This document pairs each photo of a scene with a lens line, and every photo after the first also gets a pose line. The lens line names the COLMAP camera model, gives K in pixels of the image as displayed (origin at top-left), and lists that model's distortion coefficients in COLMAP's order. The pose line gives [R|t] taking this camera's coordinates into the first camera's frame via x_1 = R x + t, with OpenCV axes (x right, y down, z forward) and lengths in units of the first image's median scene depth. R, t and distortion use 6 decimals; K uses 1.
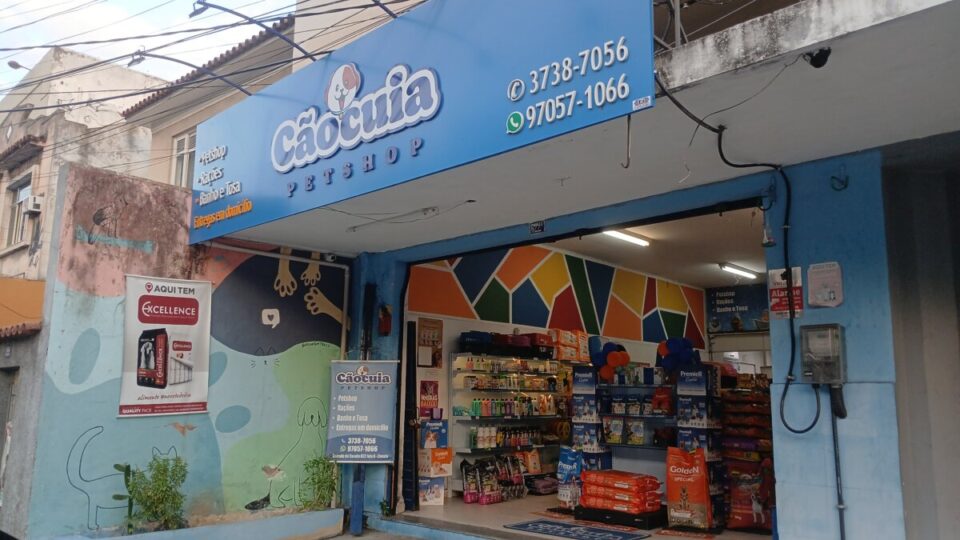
lens RADIAL K [[721.4, 0, 480.0], [0, 721.4, 270.0], [0, 0, 1]] dist [0.097653, -0.226695]
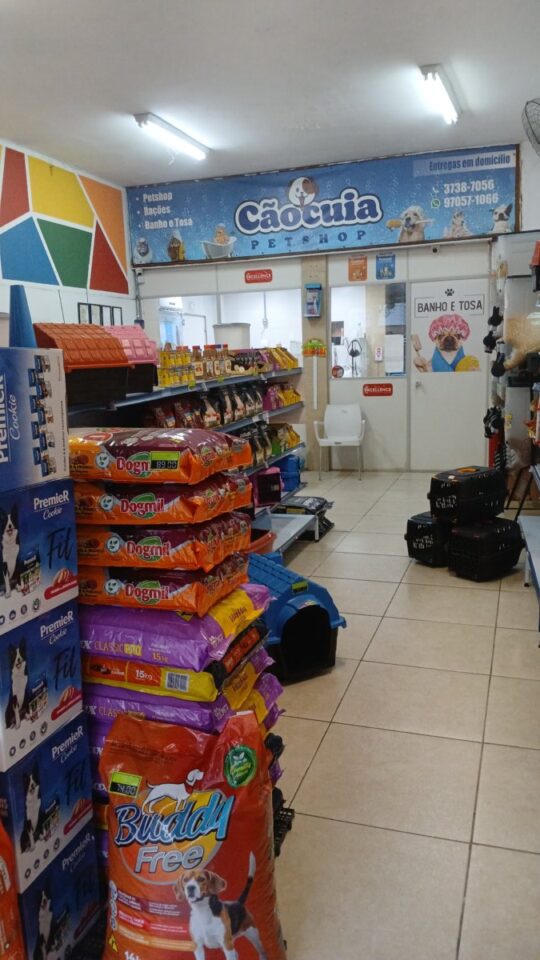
lens RADIAL K [[721.4, 0, 270.0], [0, 721.4, 480.0], [0, 0, 1]] dist [0.097653, -0.226695]
pose [[0.902582, -0.123446, 0.412440, 0.193697], [-0.026789, 0.940048, 0.339989, 0.060712], [-0.429683, -0.317917, 0.845164, 0.509221]]
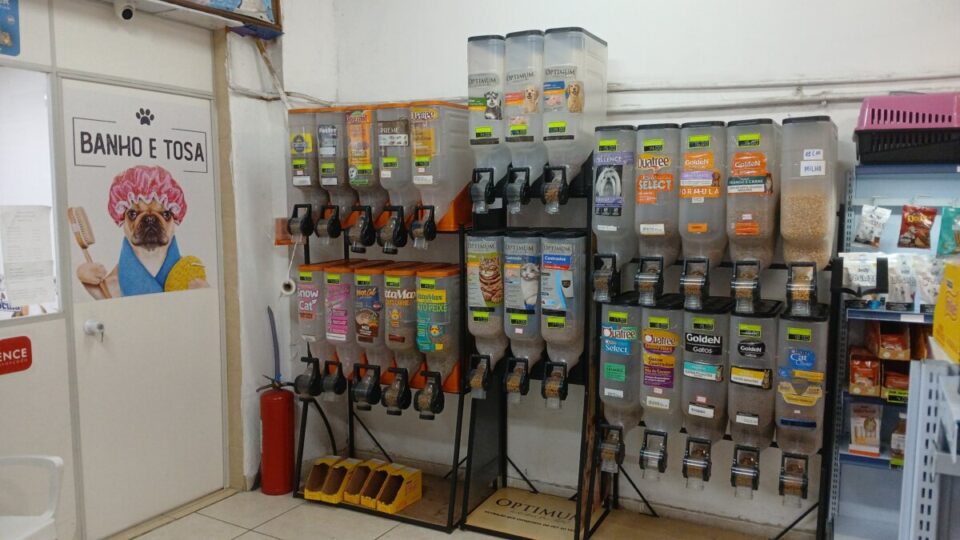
lens RADIAL K [[721.4, 0, 480.0], [0, 721.4, 270.0], [0, 0, 1]] dist [0.097653, -0.226695]
pose [[-0.249163, -0.097529, 0.963538, 0.372467], [-0.174878, 0.983092, 0.054286, 0.181107], [-0.952542, -0.154976, -0.262005, 1.223866]]
